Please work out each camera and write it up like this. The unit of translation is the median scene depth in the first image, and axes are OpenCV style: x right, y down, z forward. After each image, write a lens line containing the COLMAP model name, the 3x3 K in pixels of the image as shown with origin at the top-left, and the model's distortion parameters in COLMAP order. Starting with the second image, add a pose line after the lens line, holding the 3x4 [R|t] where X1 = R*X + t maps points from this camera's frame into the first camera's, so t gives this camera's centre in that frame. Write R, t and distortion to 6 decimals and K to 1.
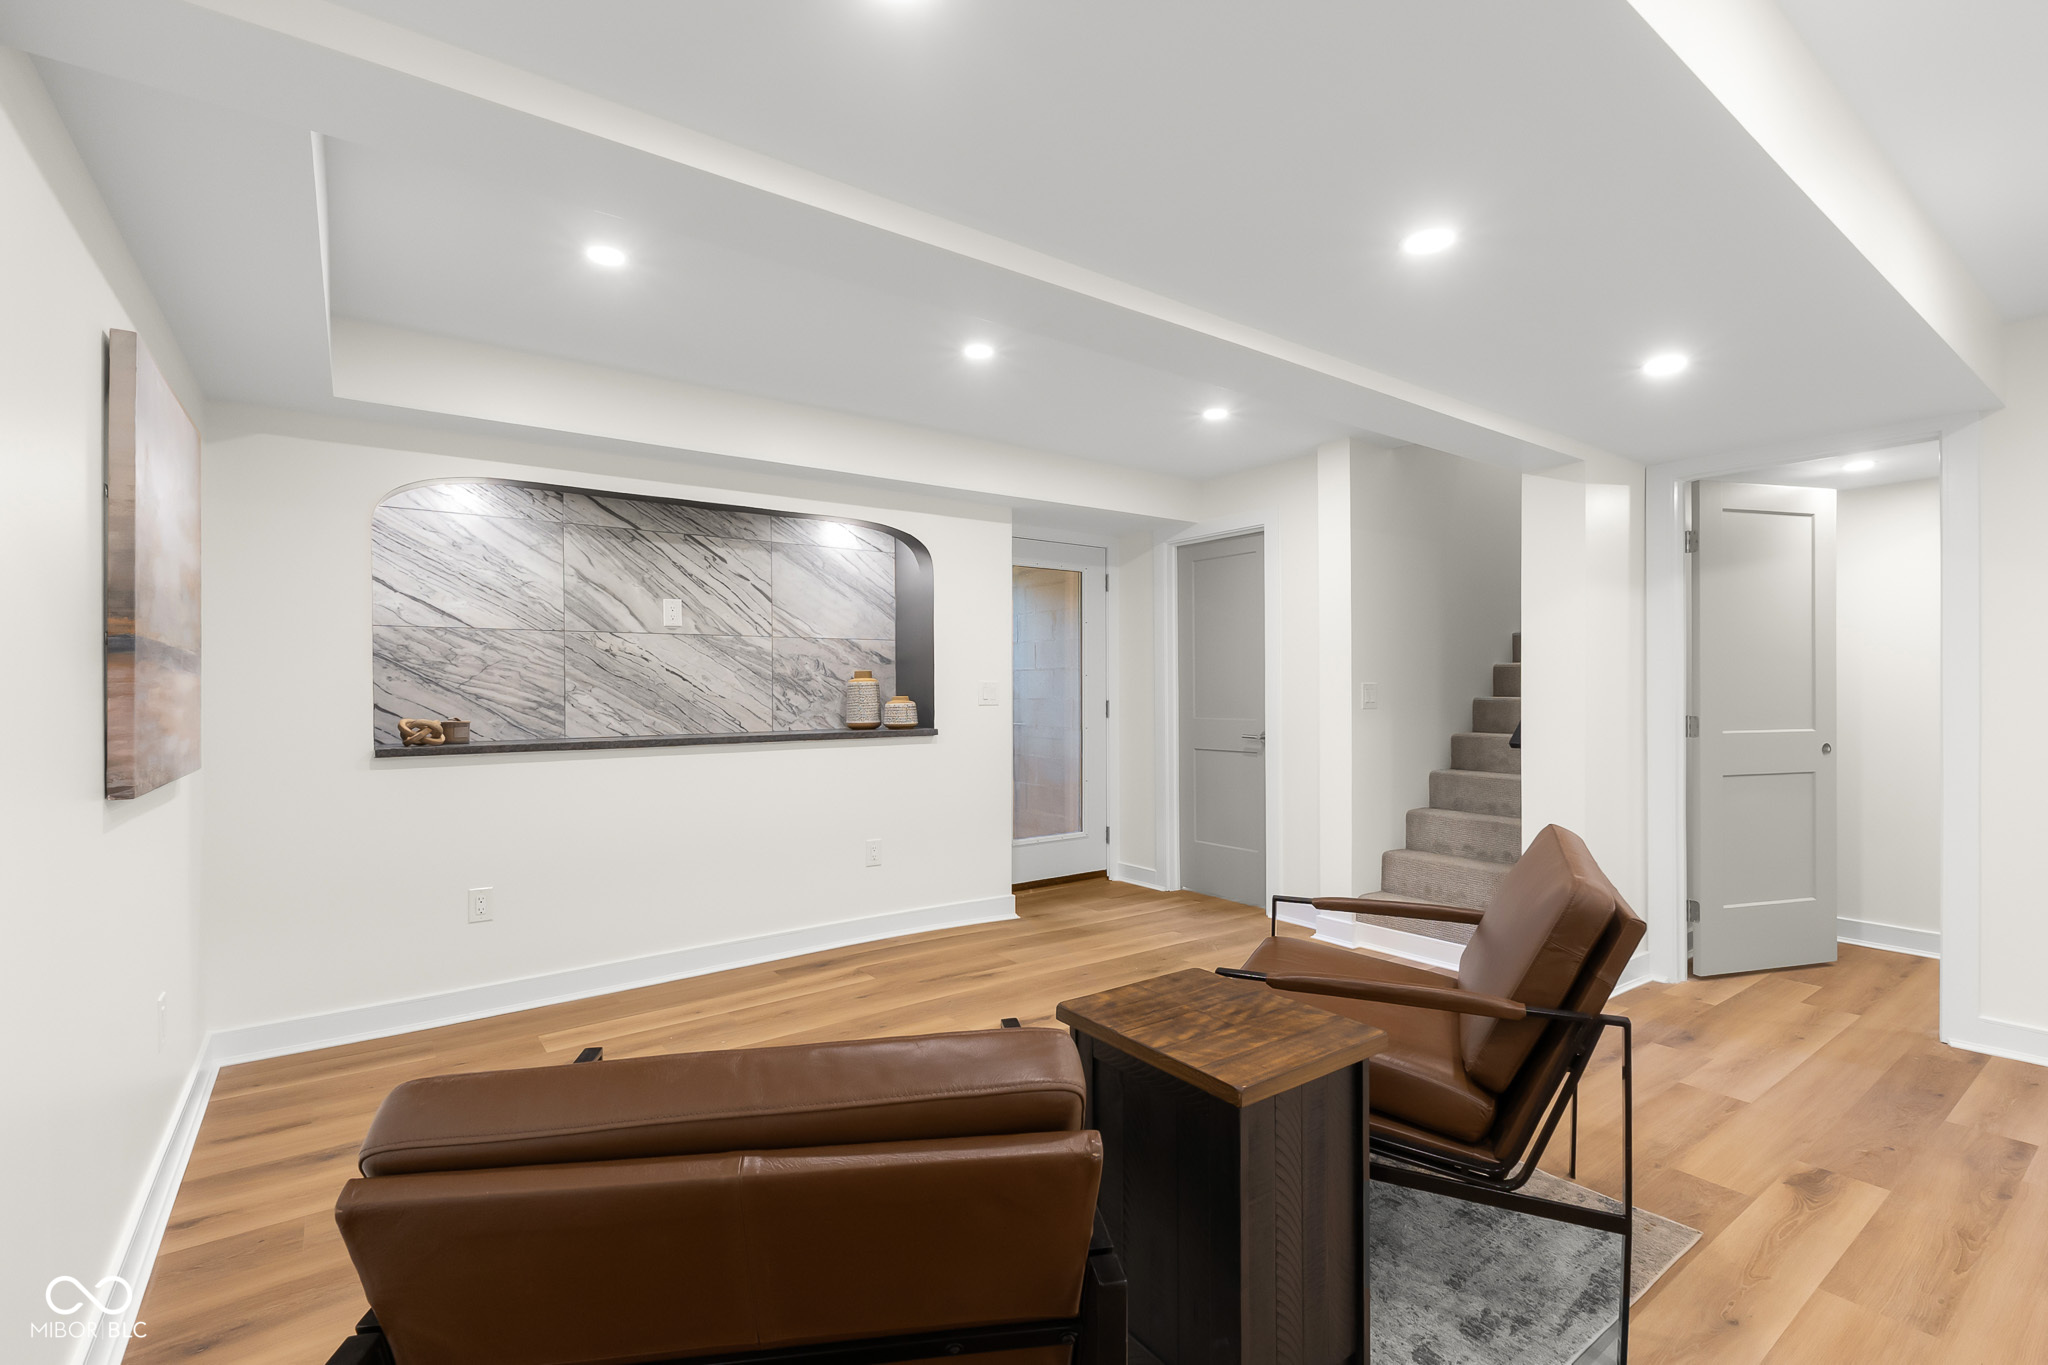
lens RADIAL K [[919.1, 0, 1019.6], [0, 919.1, 683.9], [0, 0, 1]] dist [-0.001967, -0.000119]
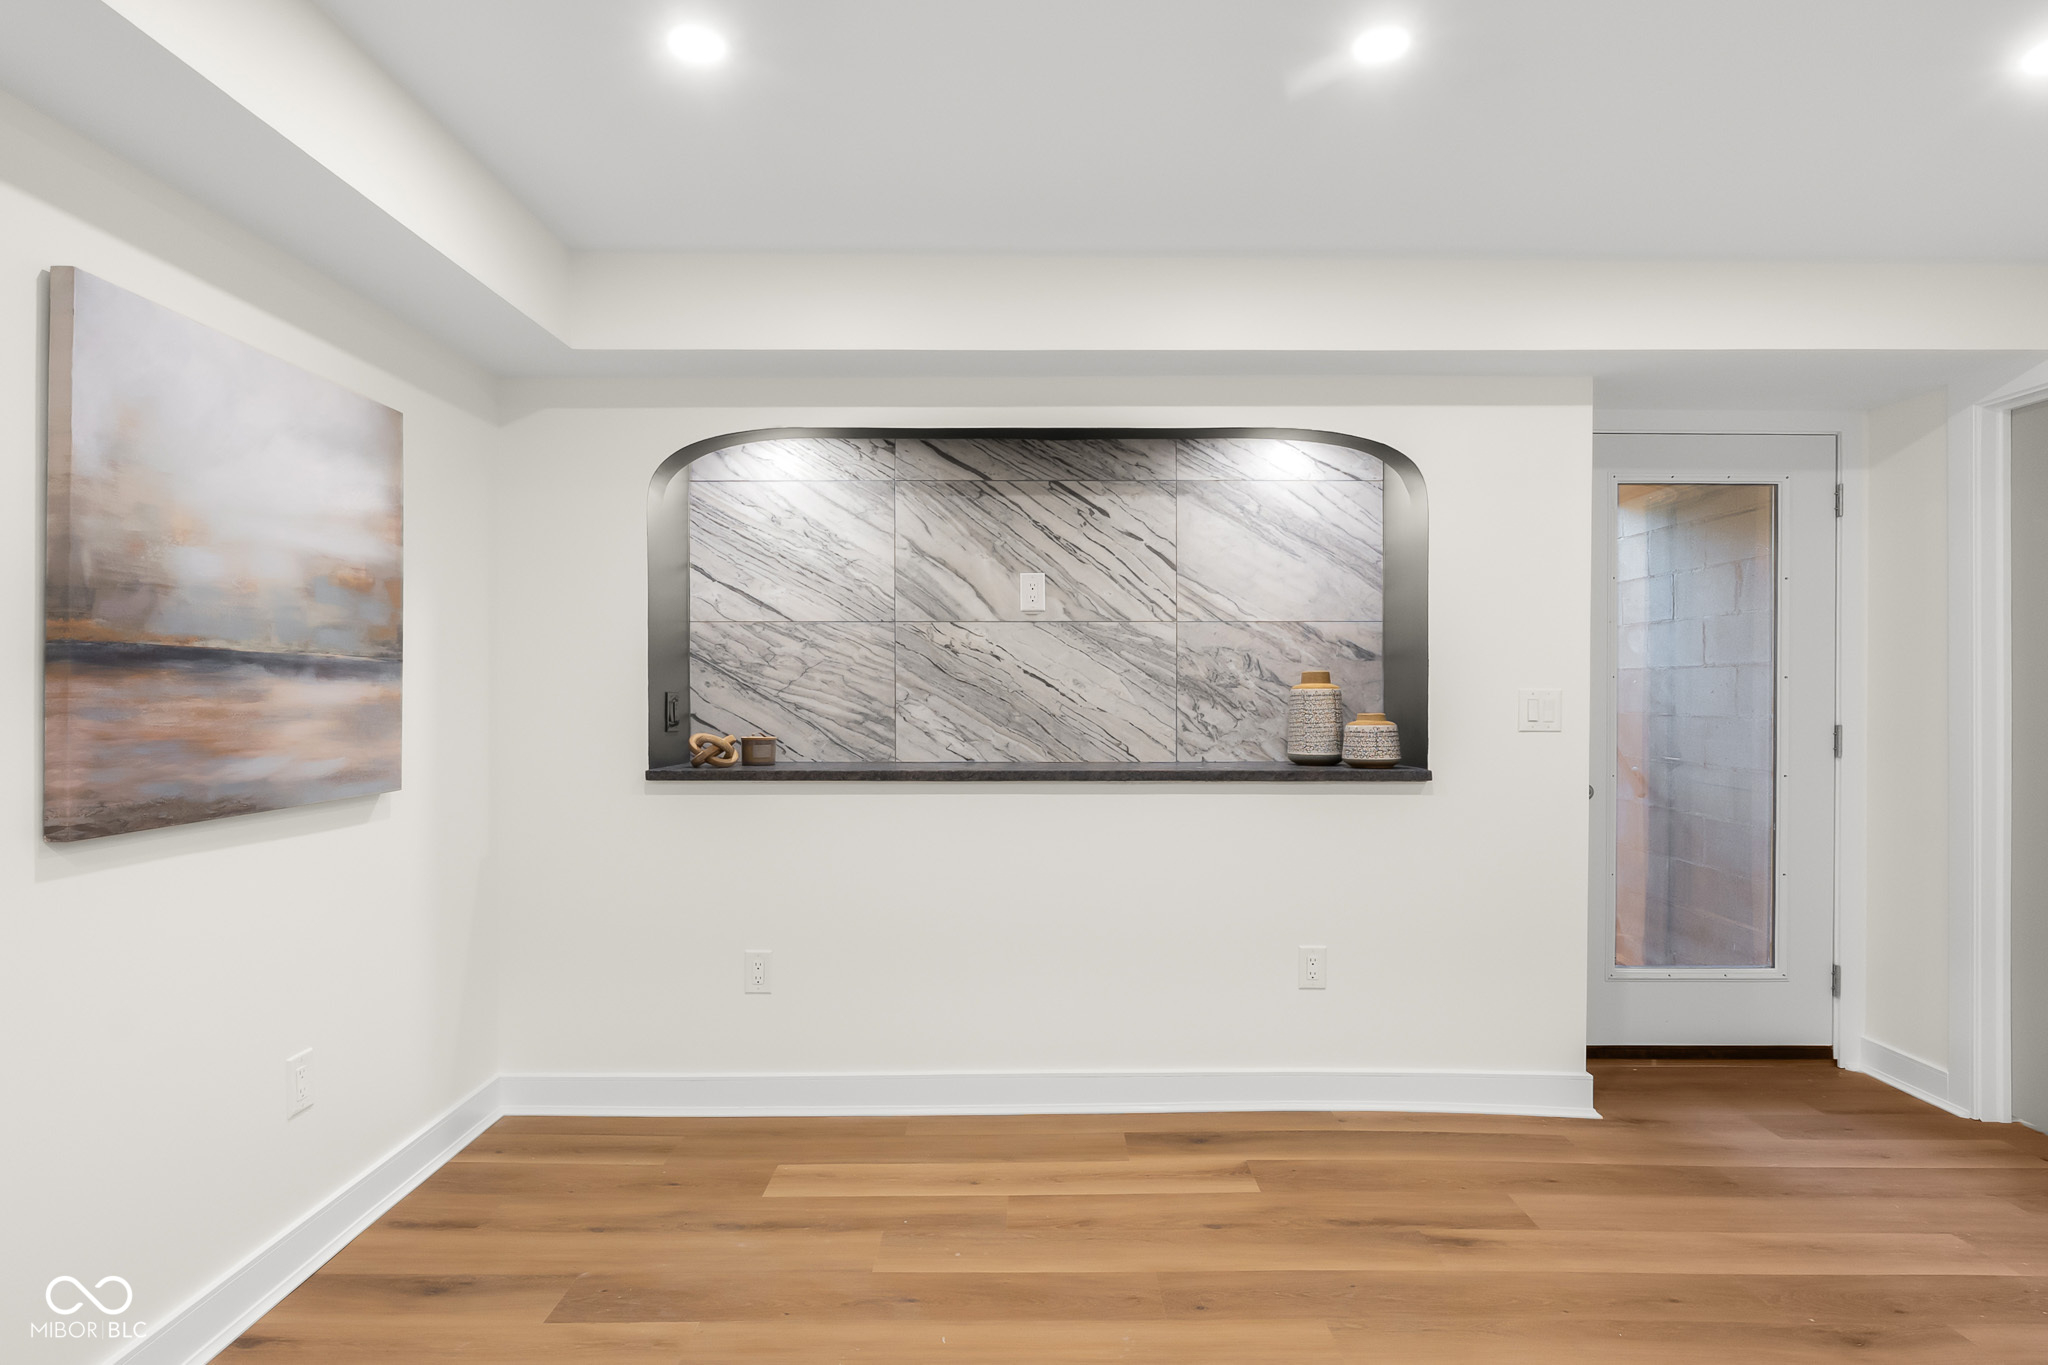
lens RADIAL K [[1089.8, 0, 1018.7], [0, 1089.8, 691.0], [0, 0, 1]] dist [-0.006385, -0.001275]
pose [[0.804769, 0.007406, -0.593541, 0.118492], [-0.002565, 0.999956, 0.008999, -0.007878], [0.593582, -0.005719, 0.804753, 0.308093]]
